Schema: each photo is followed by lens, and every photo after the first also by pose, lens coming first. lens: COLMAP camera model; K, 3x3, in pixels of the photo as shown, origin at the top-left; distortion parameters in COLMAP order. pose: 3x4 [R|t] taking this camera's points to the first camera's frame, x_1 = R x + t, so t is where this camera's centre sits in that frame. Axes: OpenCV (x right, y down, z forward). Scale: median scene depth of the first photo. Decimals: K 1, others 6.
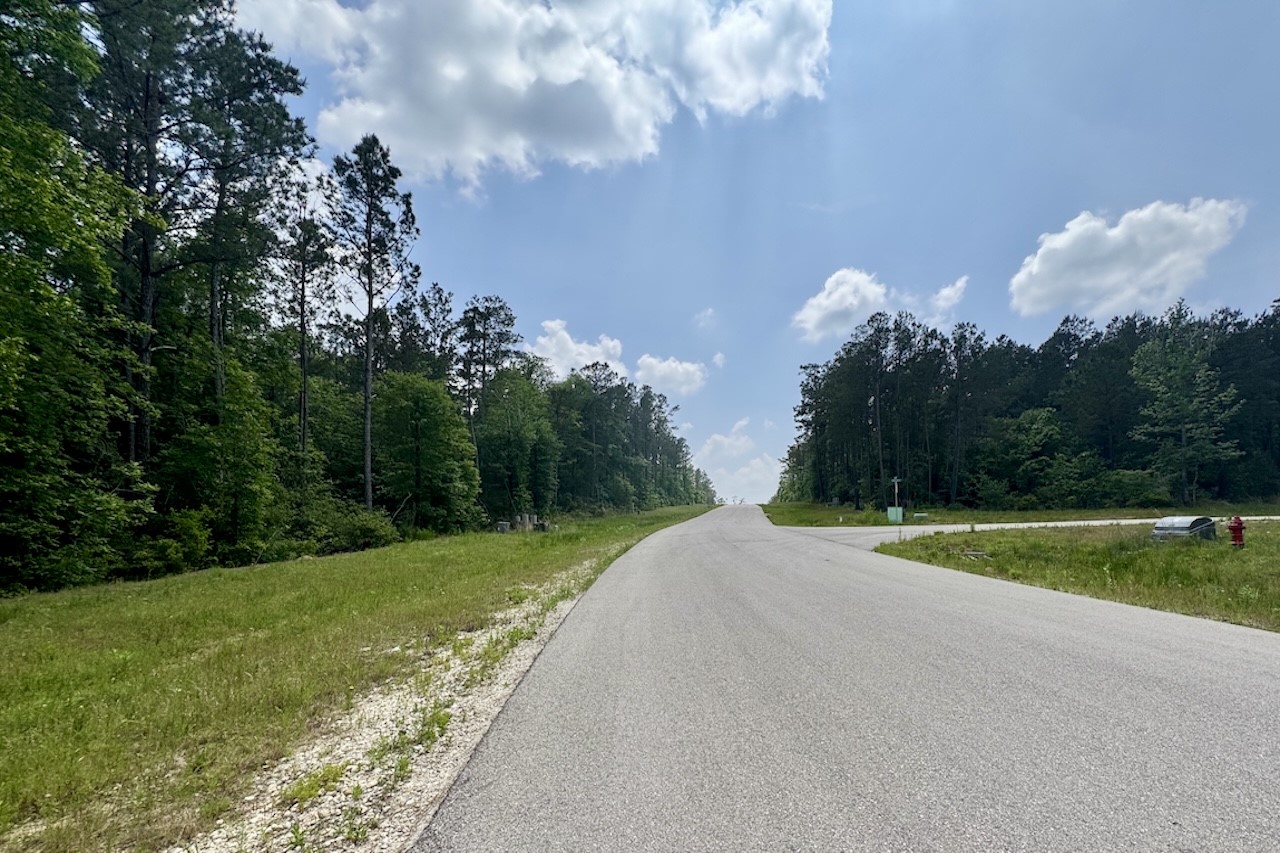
lens RADIAL K [[455.1, 0, 639.6], [0, 455.1, 438.2], [0, 0, 1]] dist [-0.001023, 0.000098]
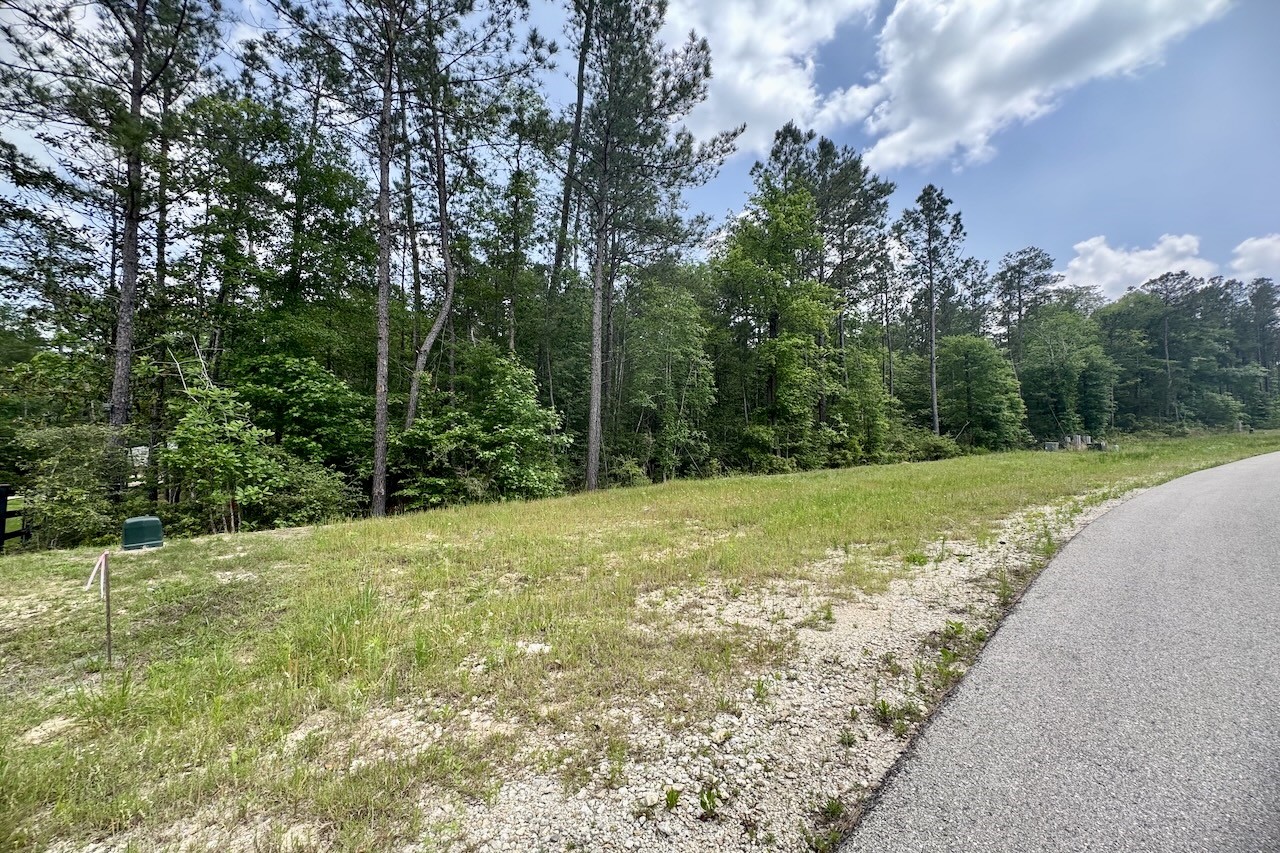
lens RADIAL K [[455.1, 0, 639.6], [0, 455.1, 438.2], [0, 0, 1]] dist [-0.001023, 0.000098]
pose [[0.567320, -0.011253, -0.823421, 0.060903], [0.145711, 0.985501, 0.086924, -0.080582], [0.810504, -0.169295, 0.560734, -0.505290]]
